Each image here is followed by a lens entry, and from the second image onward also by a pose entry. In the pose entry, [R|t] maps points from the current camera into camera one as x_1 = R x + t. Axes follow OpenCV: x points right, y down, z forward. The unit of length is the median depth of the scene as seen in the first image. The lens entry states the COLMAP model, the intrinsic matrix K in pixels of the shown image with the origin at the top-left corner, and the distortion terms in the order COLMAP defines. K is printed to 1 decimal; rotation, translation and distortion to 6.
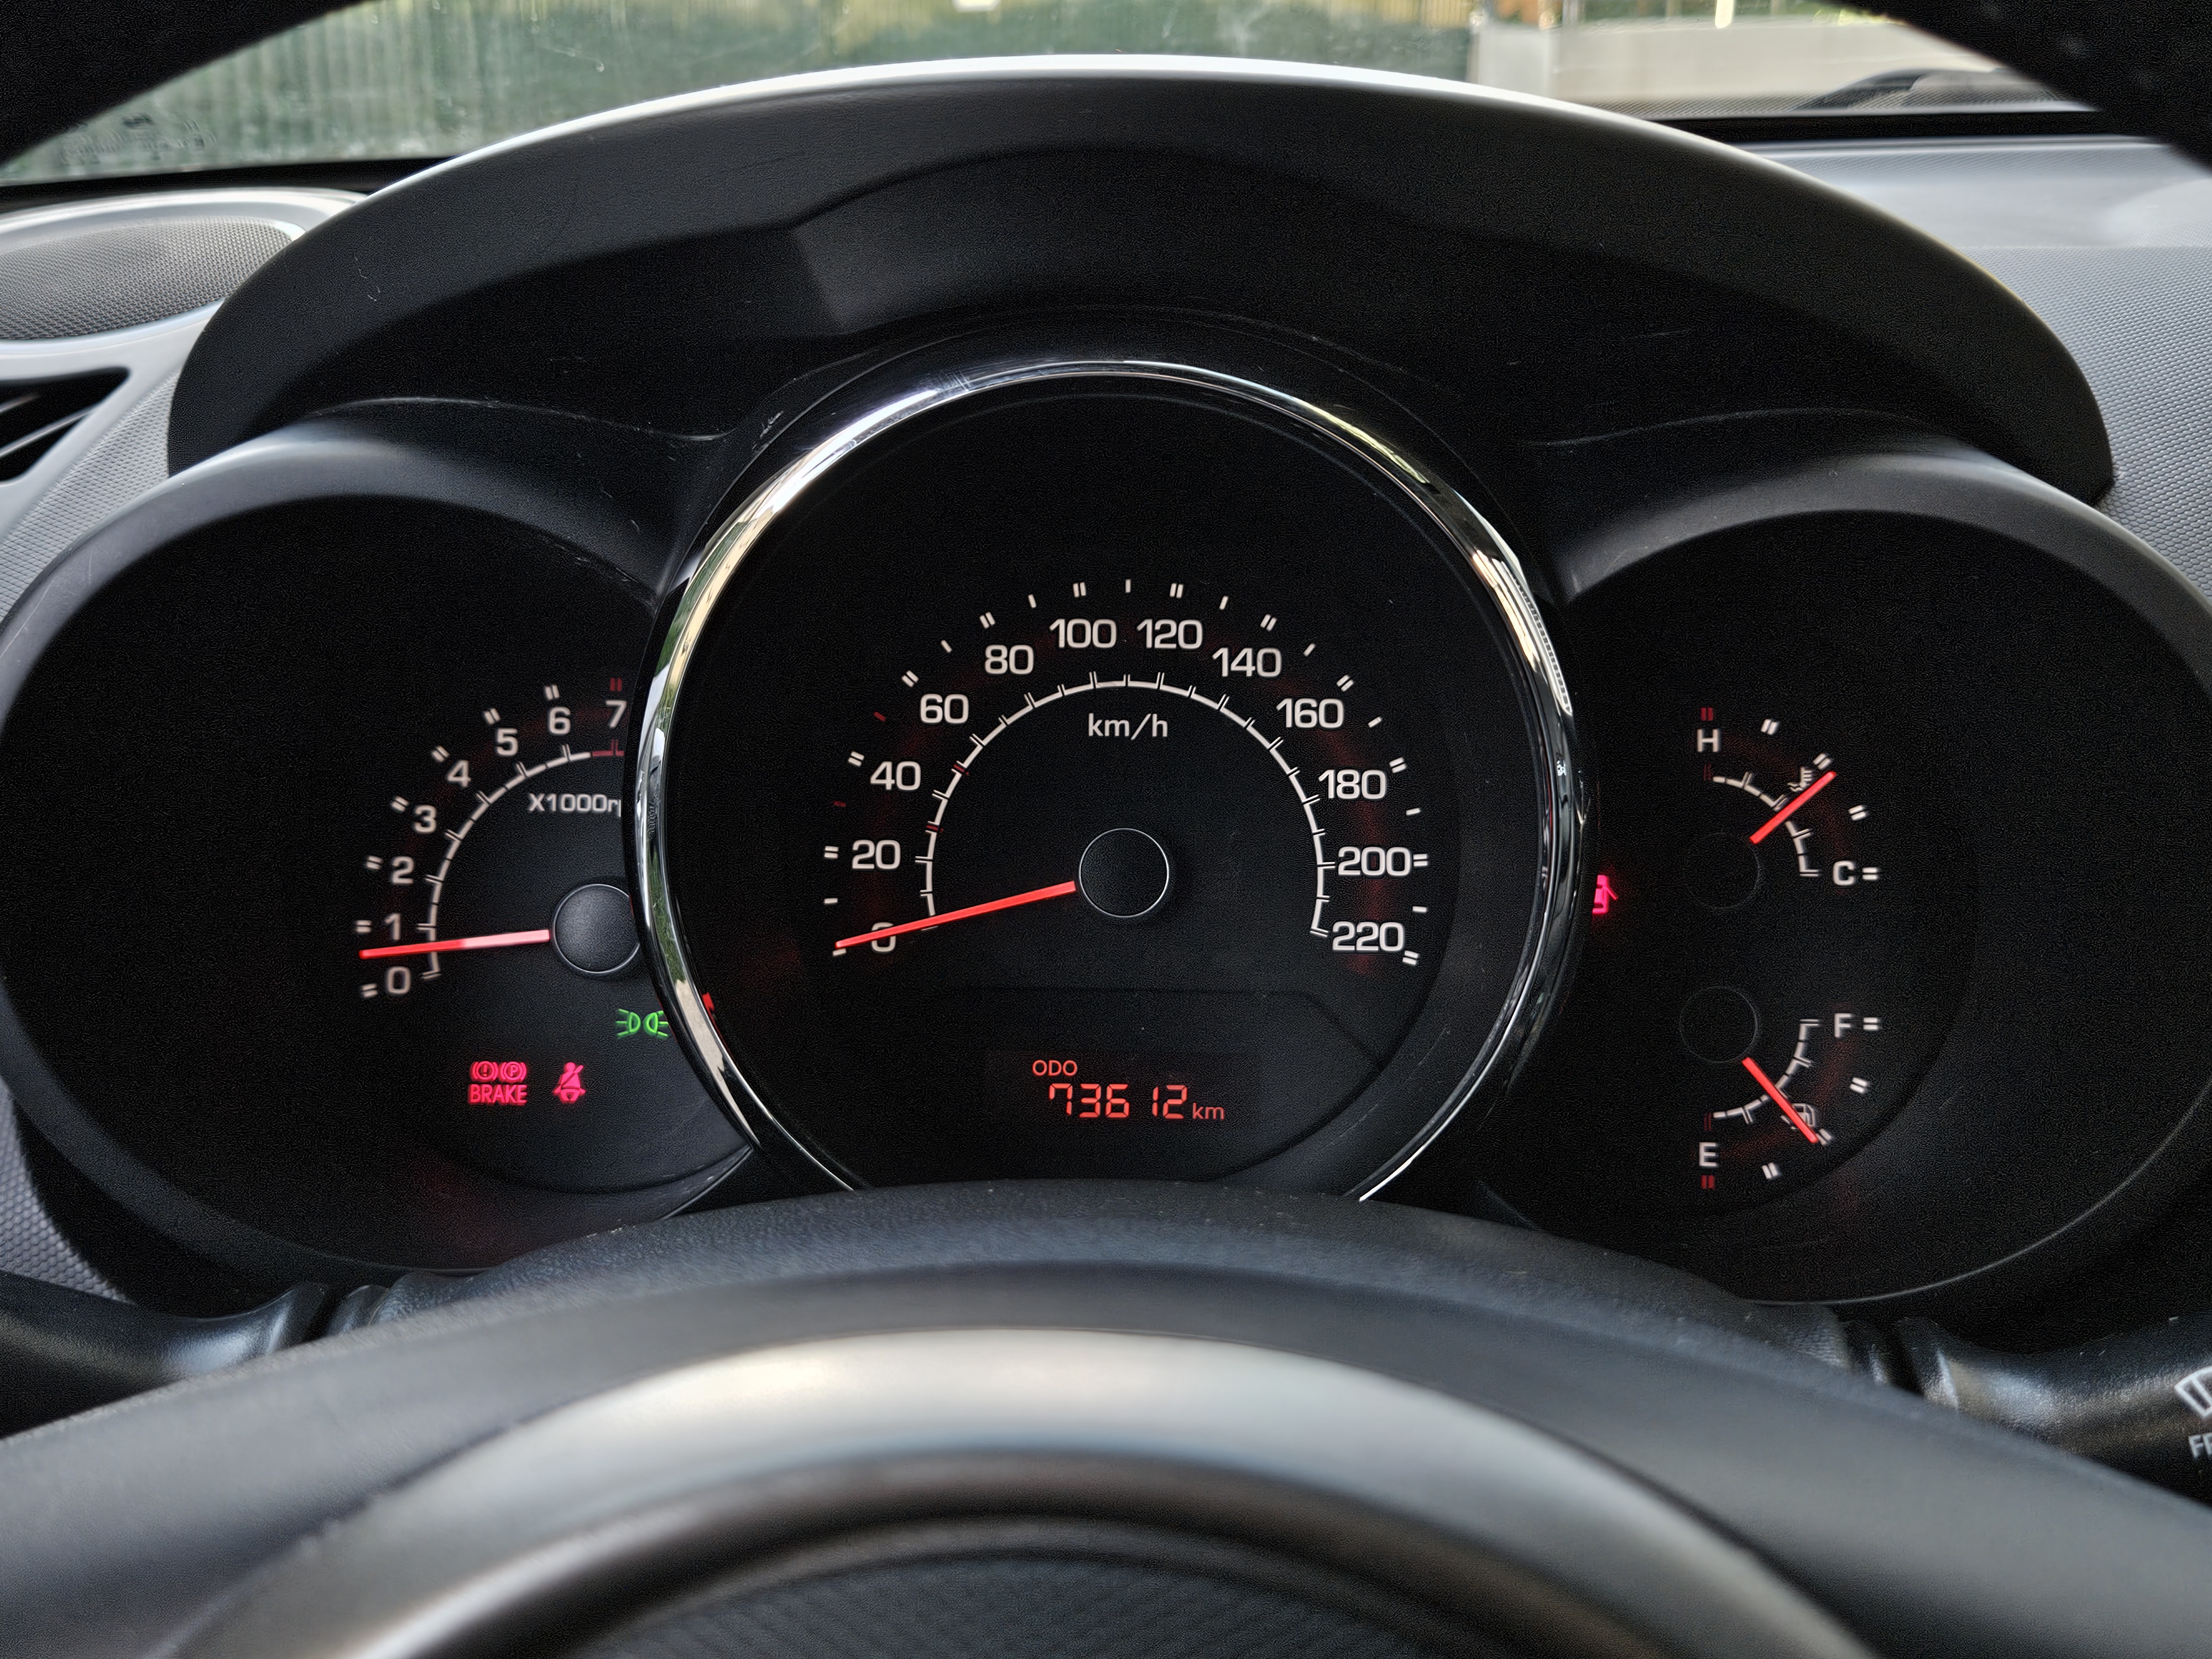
lens RADIAL K [[2362.1, 0, 1106.0], [0, 2362.1, 829.5], [0, 0, 1]] dist [0.056631, -0.005584]
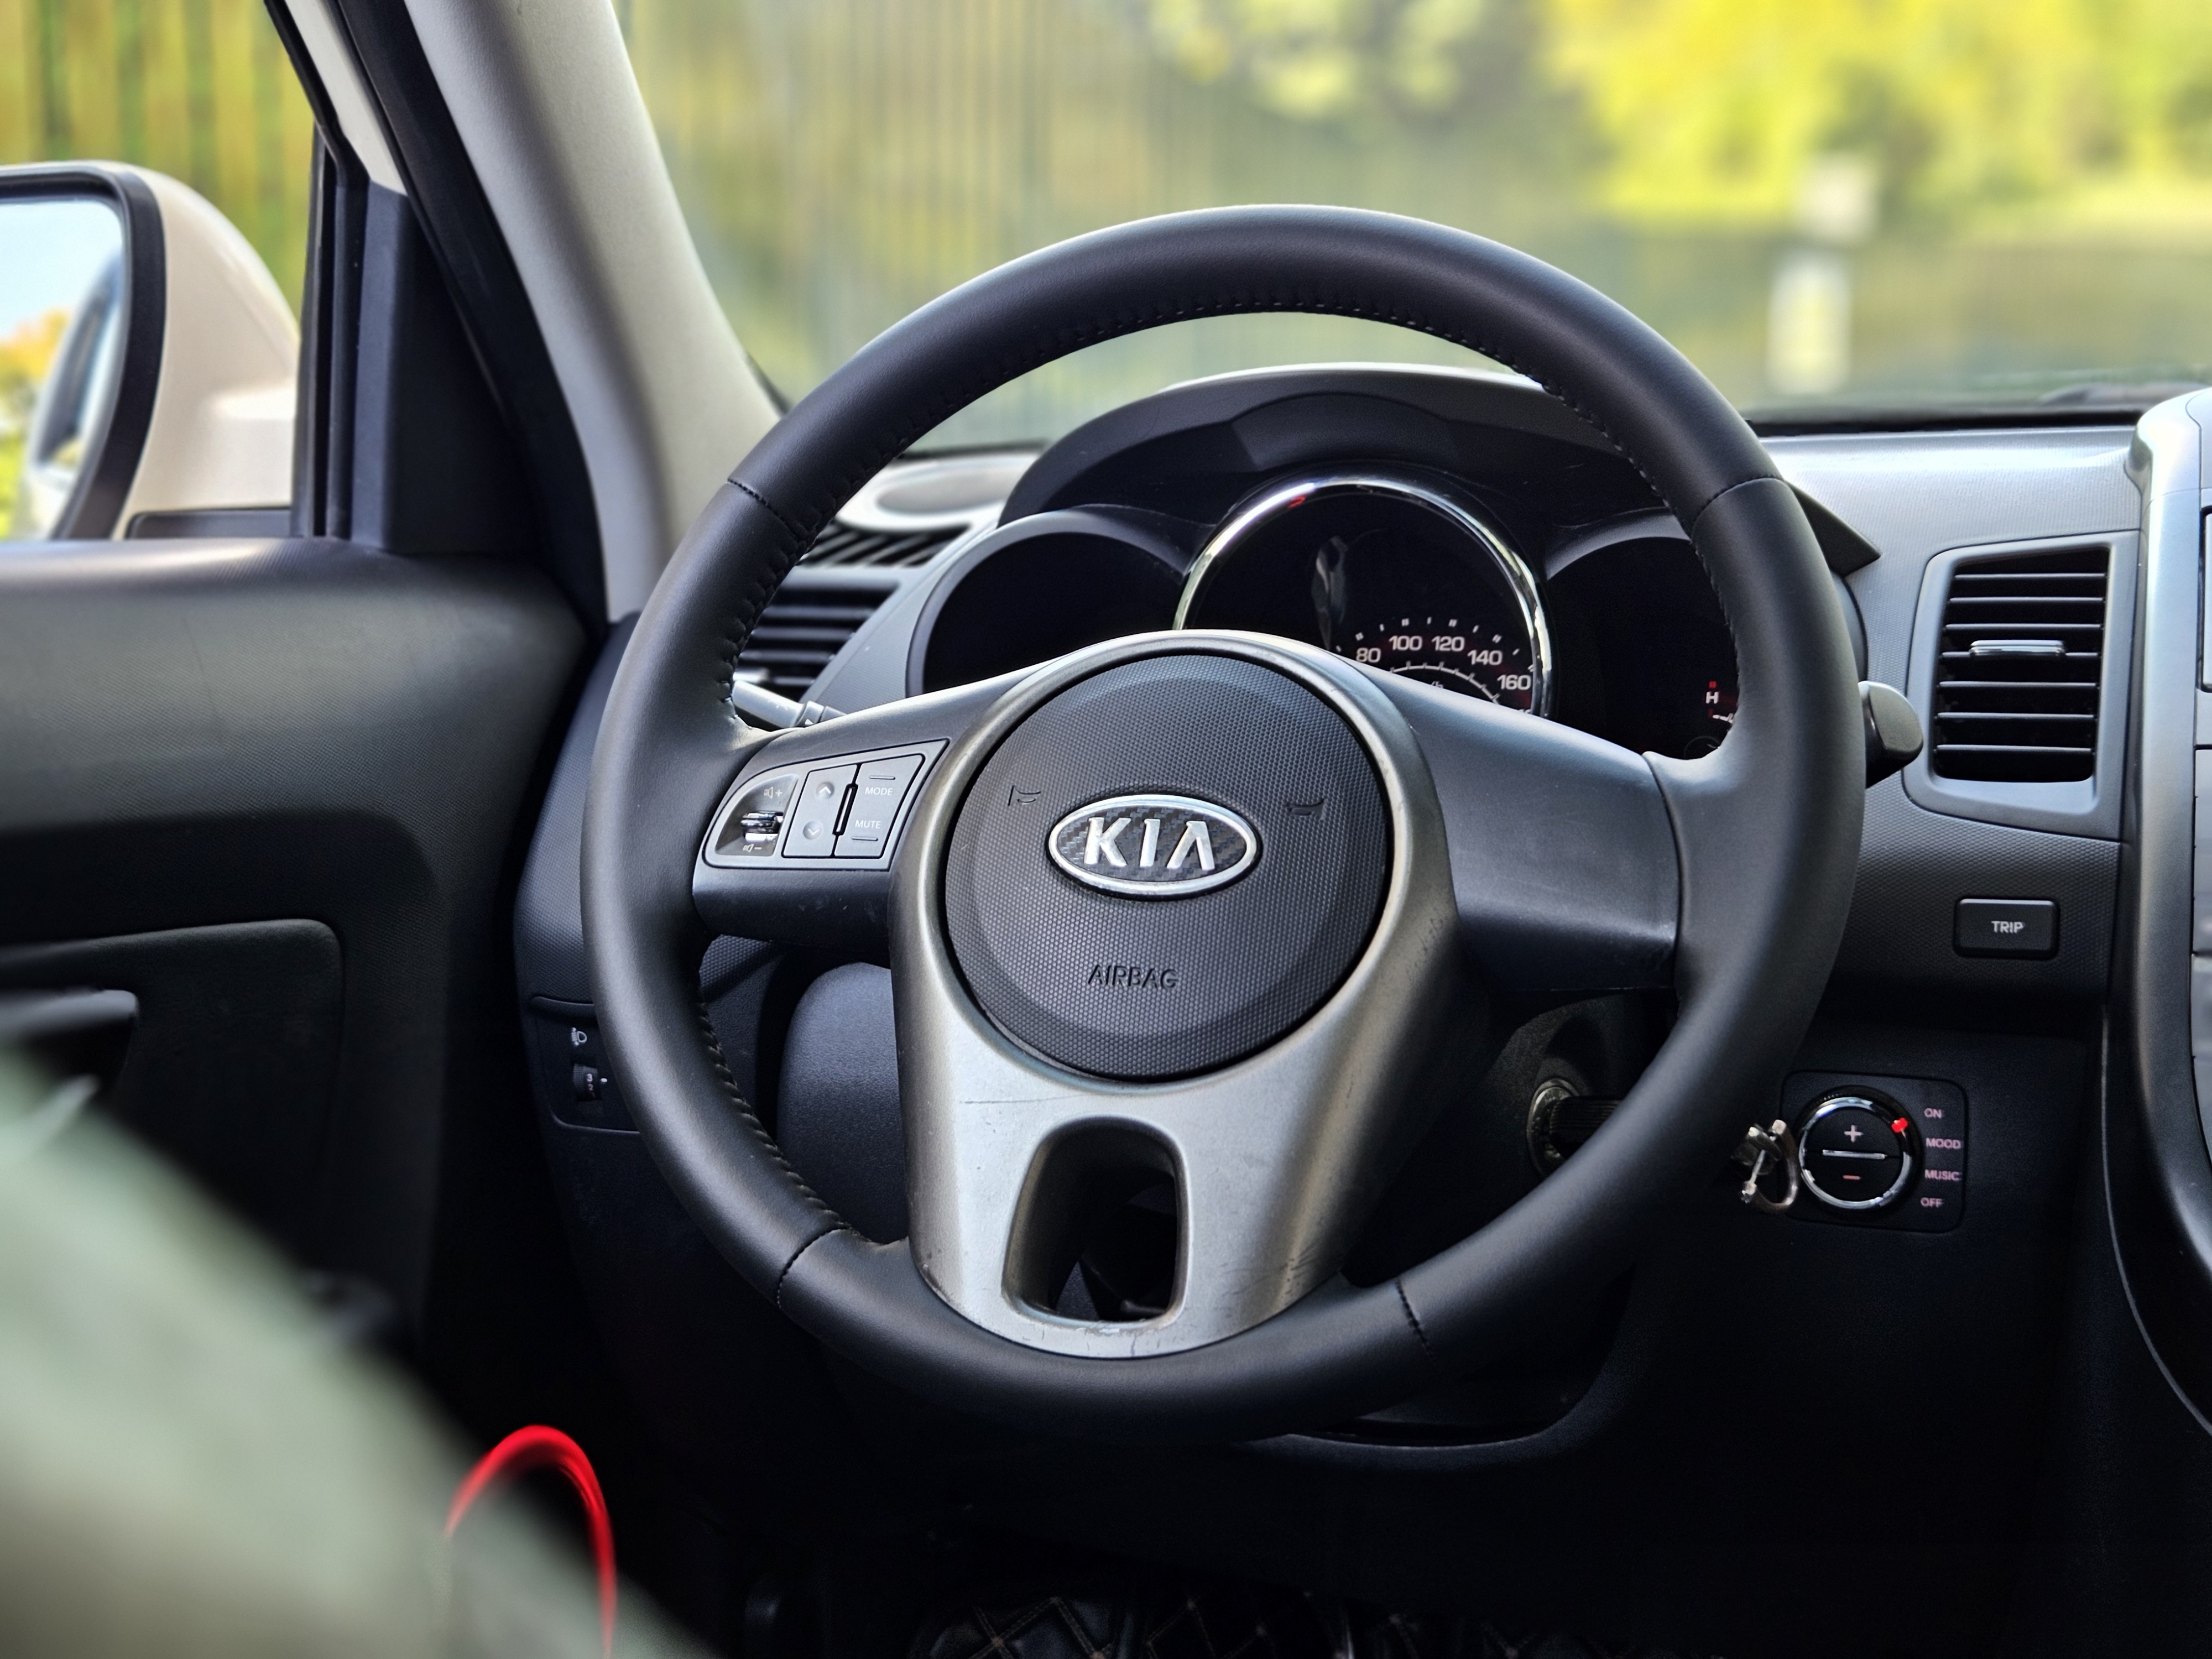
lens RADIAL K [[2967.9, 0, 1106.0], [0, 2967.9, 829.5], [0, 0, 1]] dist [0.065488, -0.076197]
pose [[0.959052, 0.031629, -0.281460, 0.465680], [-0.081528, 0.982514, -0.167389, 0.520825], [0.271244, 0.183481, 0.944861, -1.443341]]
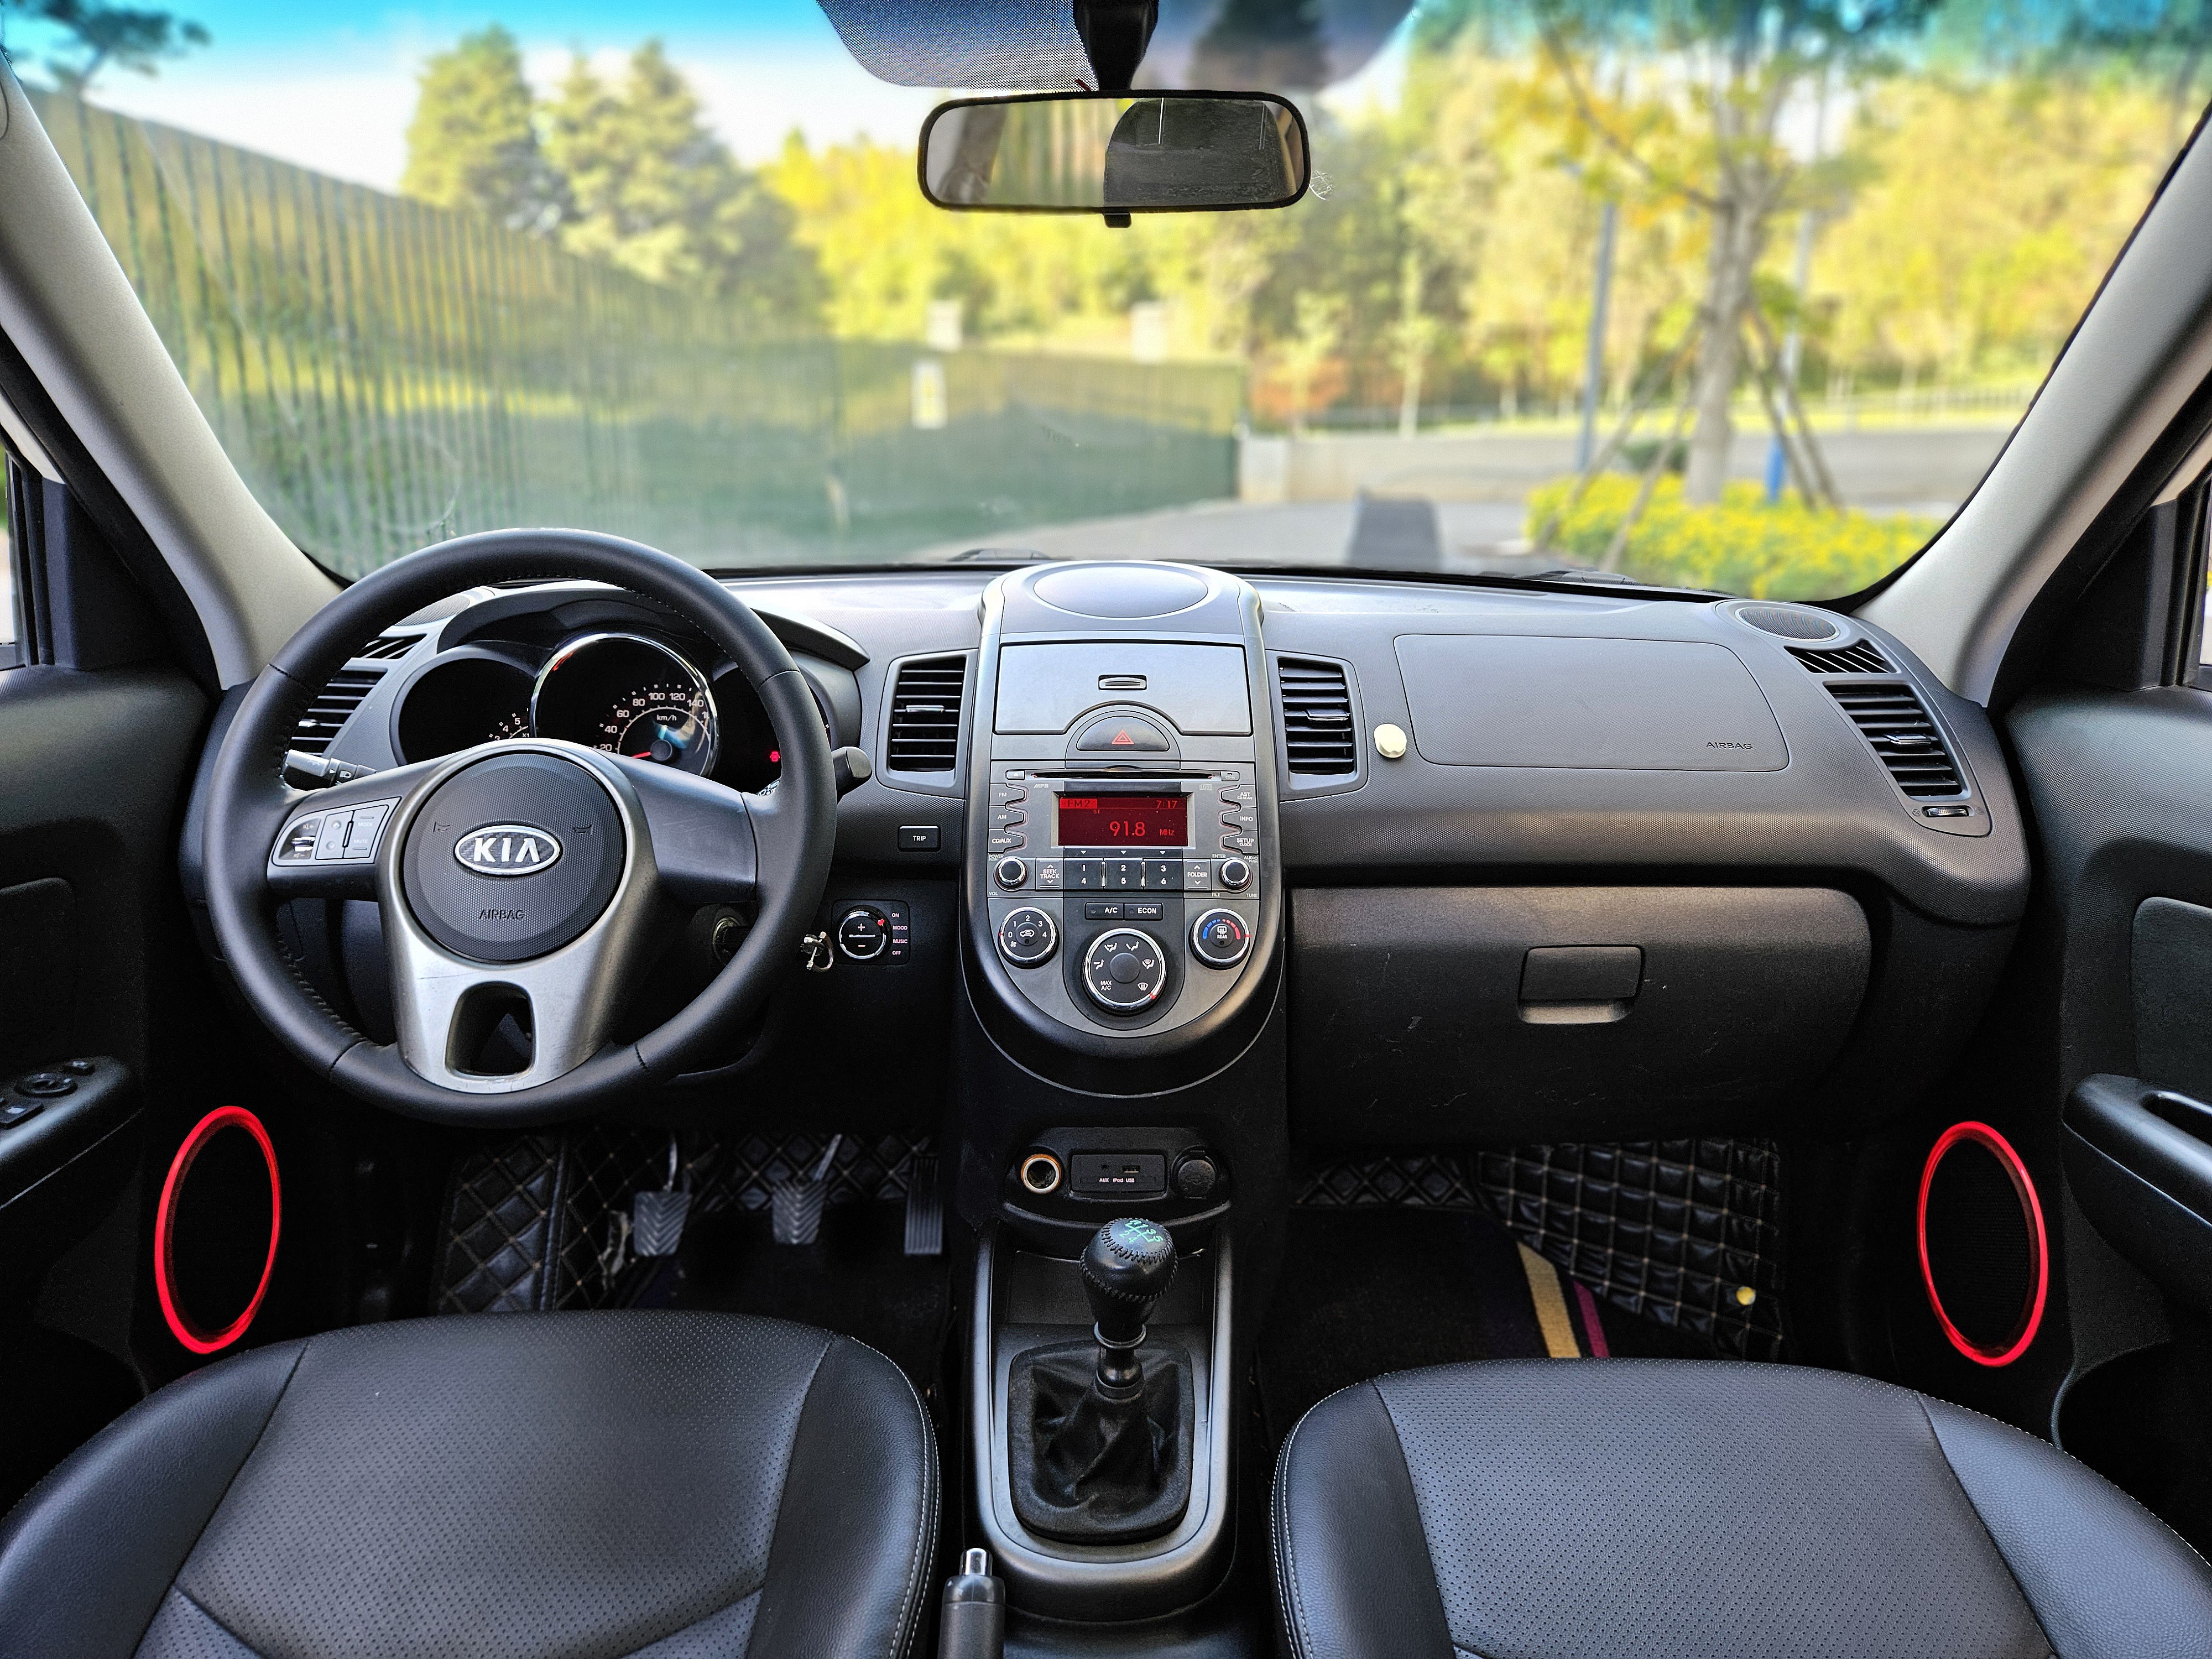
lens RADIAL K [[1472.3, 0, 1106.0], [0, 1472.3, 829.5], [0, 0, 1]] dist [0.063309, -0.058646]
pose [[0.998700, -0.003507, 0.050848, 0.664510], [0.006219, 0.998560, -0.053281, 0.304973], [-0.050588, 0.053528, 0.997284, -1.695673]]
